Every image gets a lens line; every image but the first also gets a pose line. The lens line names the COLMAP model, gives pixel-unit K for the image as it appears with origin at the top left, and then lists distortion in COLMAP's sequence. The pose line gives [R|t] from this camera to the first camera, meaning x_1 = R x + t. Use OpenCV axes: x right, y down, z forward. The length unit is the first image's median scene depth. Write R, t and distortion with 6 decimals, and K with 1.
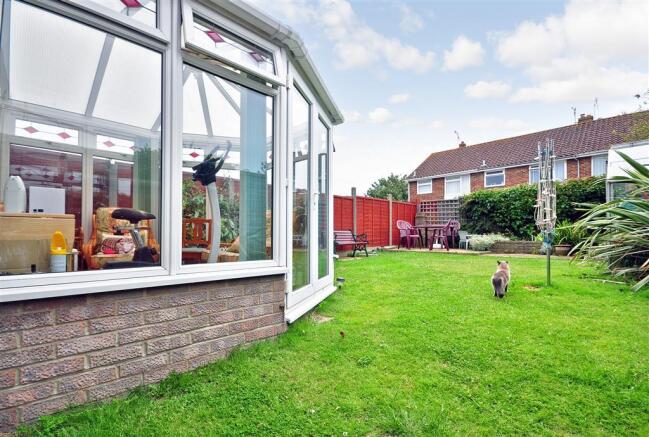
lens RADIAL K [[307.8, 0, 324.5], [0, 307.8, 218.5], [0, 0, 1]] dist [-0.000151, 0.000066]
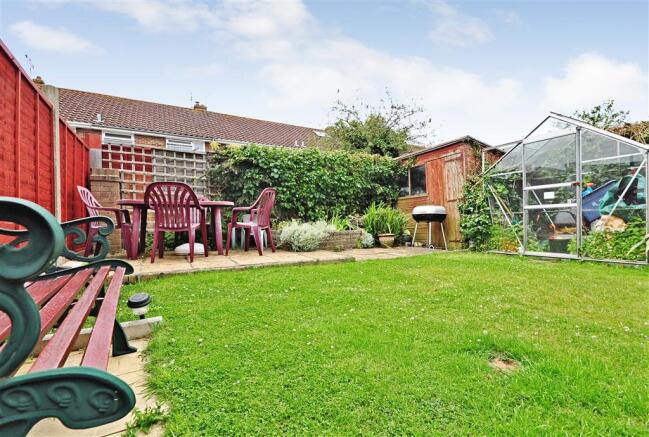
lens RADIAL K [[307.8, 0, 324.5], [0, 307.8, 218.5], [0, 0, 1]] dist [-0.000151, 0.000066]
pose [[0.246647, 0.015347, 0.968984, -0.011899], [-0.042393, 0.999088, -0.005033, 0.042626], [-0.968178, -0.039837, 0.247073, 0.719950]]
